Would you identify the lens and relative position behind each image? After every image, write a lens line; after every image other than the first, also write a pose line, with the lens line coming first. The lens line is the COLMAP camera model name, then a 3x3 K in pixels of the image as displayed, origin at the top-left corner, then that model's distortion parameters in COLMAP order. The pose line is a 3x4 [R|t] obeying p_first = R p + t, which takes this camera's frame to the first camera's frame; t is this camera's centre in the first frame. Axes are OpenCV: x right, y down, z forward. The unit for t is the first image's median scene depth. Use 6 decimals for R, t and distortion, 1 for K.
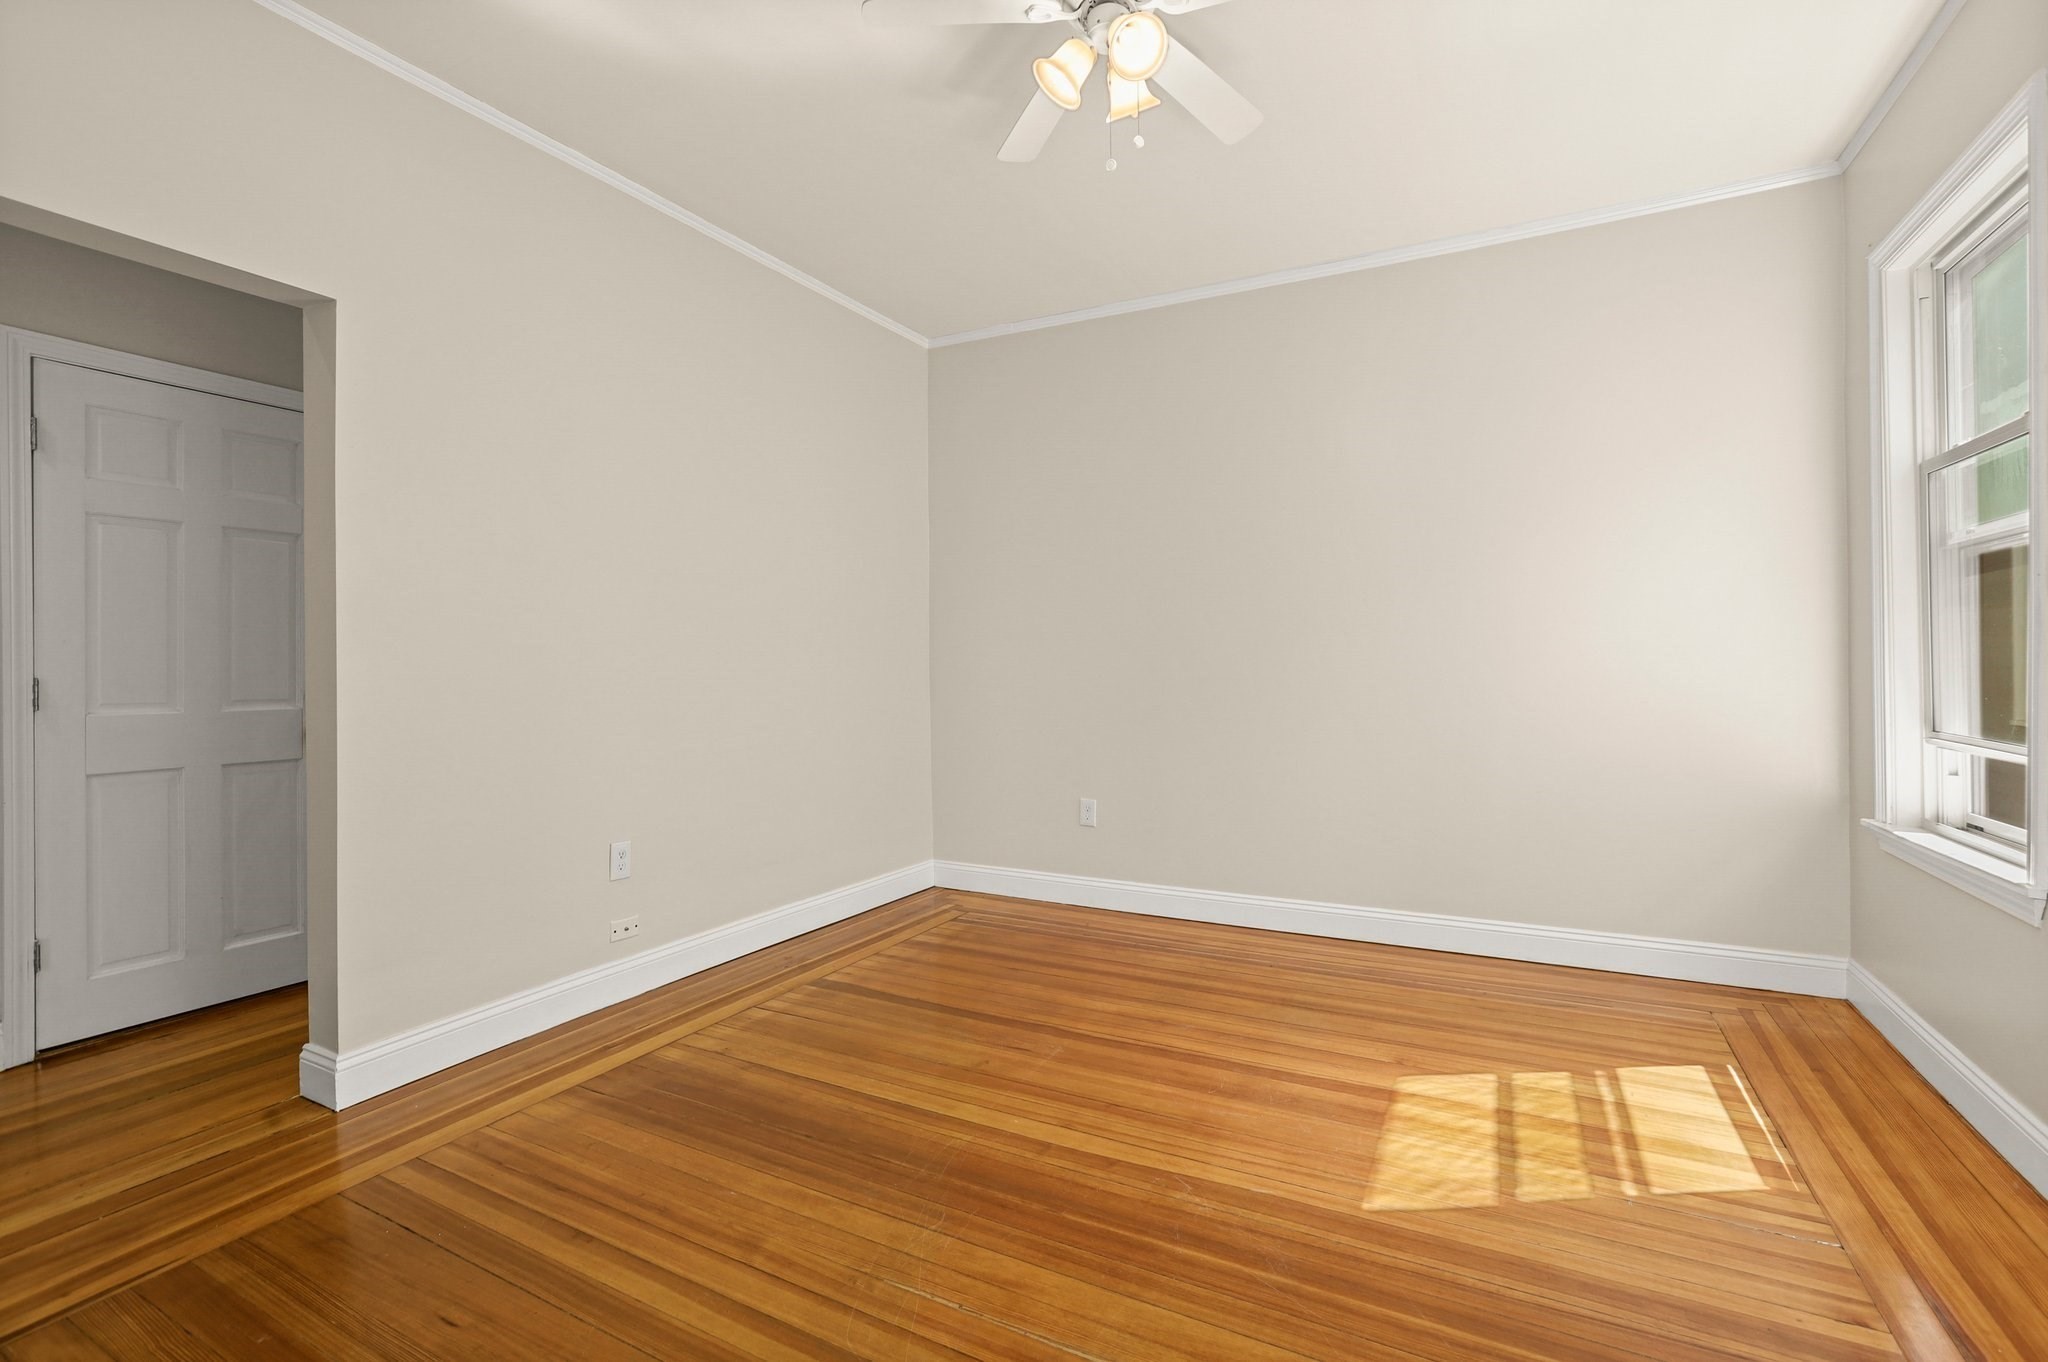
lens RADIAL K [[936.8, 0, 955.1], [0, 936.8, 697.4], [0, 0, 1]] dist [-0.035972, 0.015076]
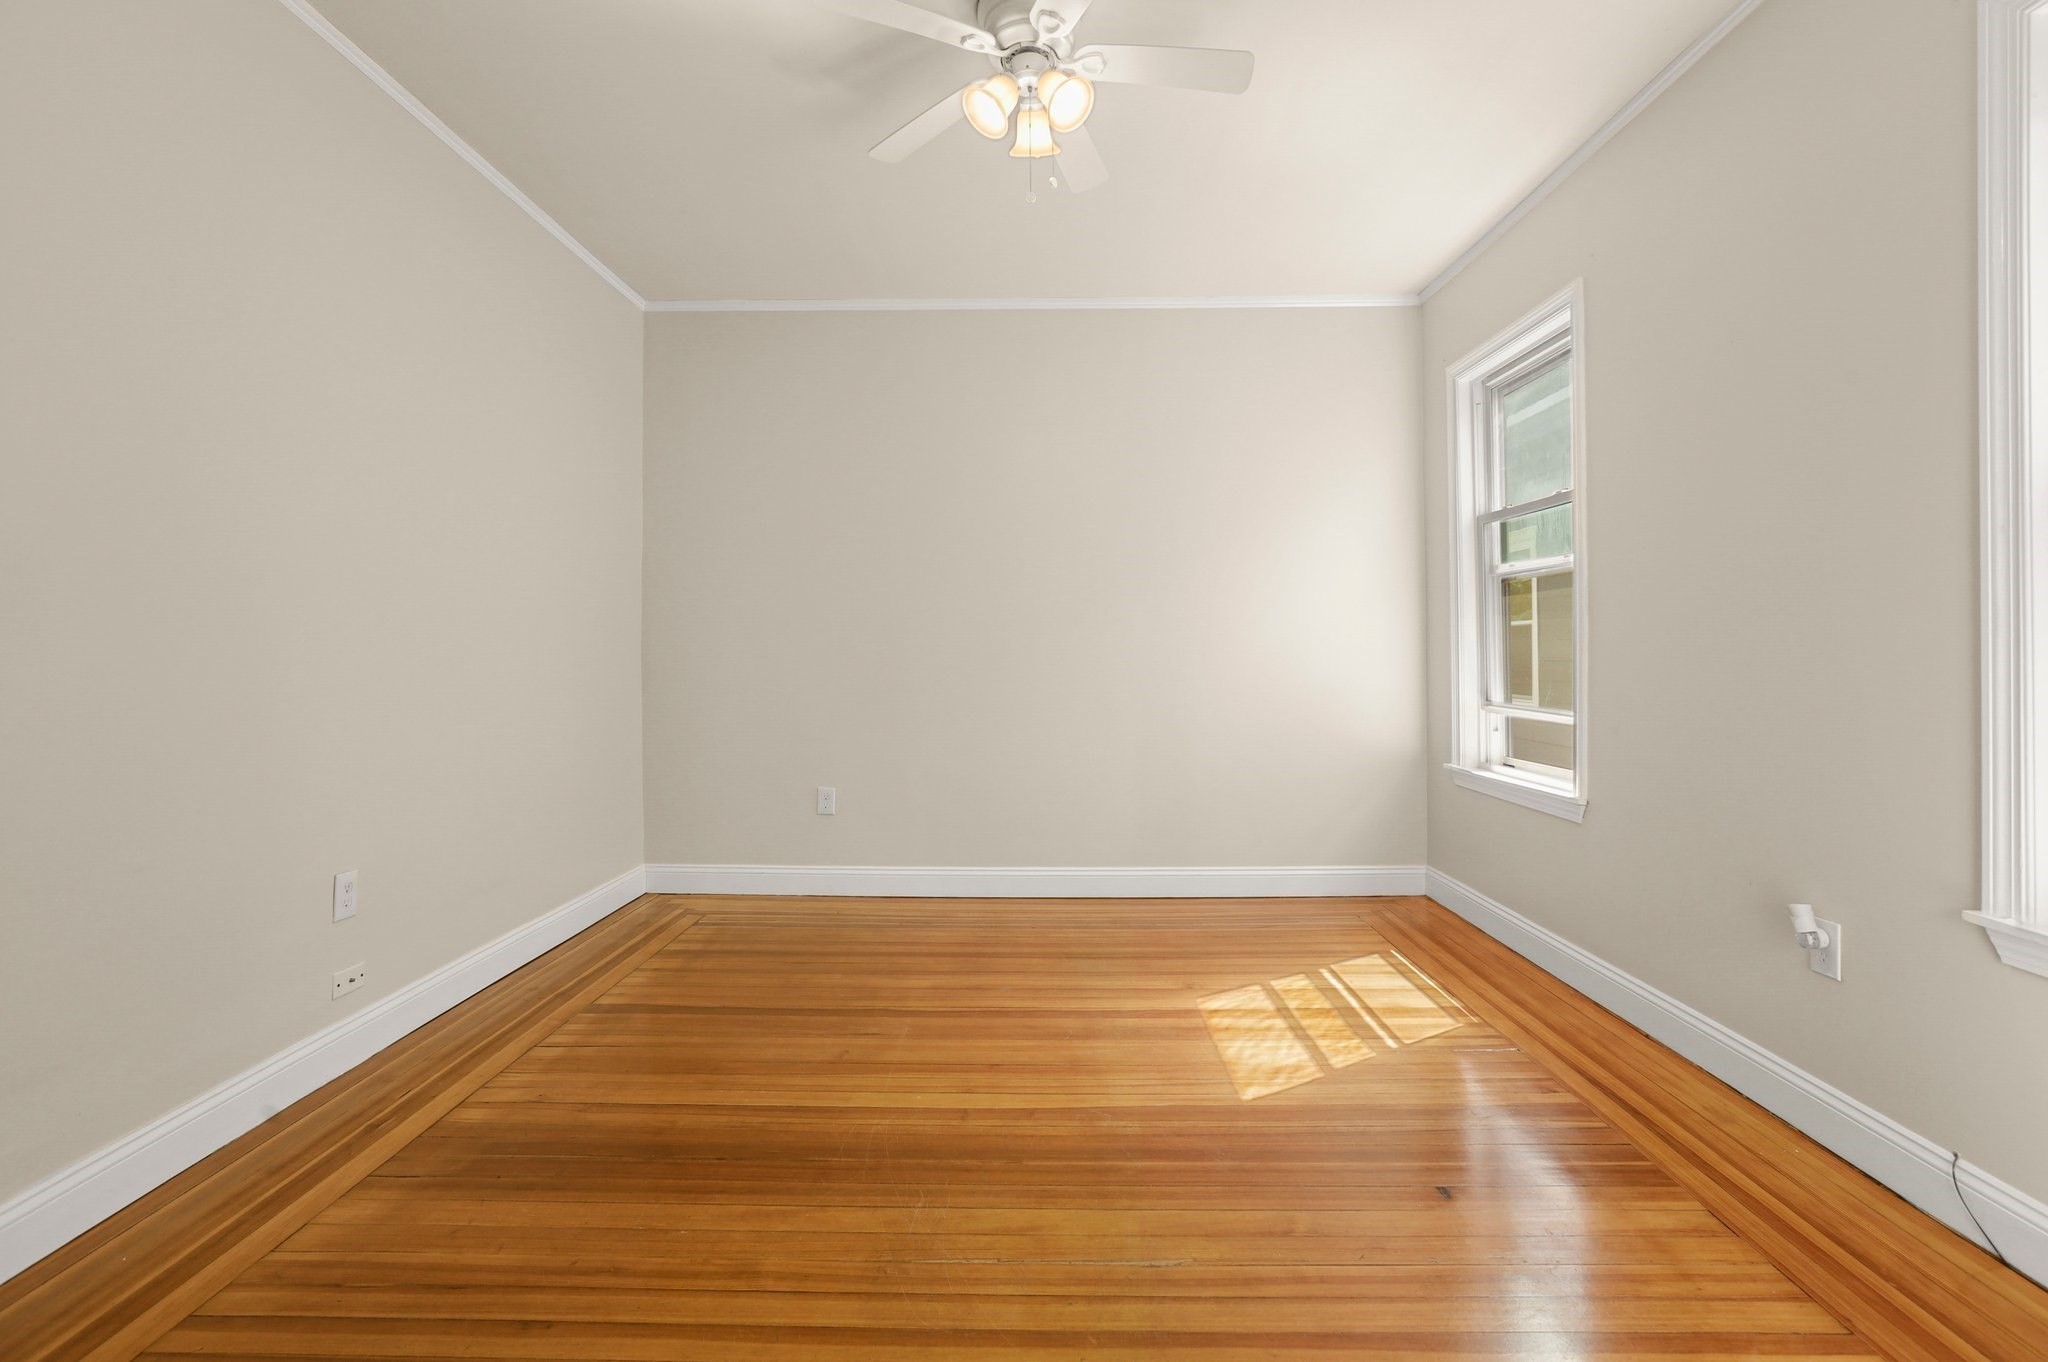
lens RADIAL K [[936.8, 0, 1043.7], [0, 936.8, 681.5], [0, 0, 1]] dist [-0.035972, 0.015076]
pose [[0.885814, -0.010870, 0.463914, -0.248996], [0.012536, 0.999921, -0.000508, -0.002478], [-0.463872, 0.006265, 0.885880, 0.018025]]
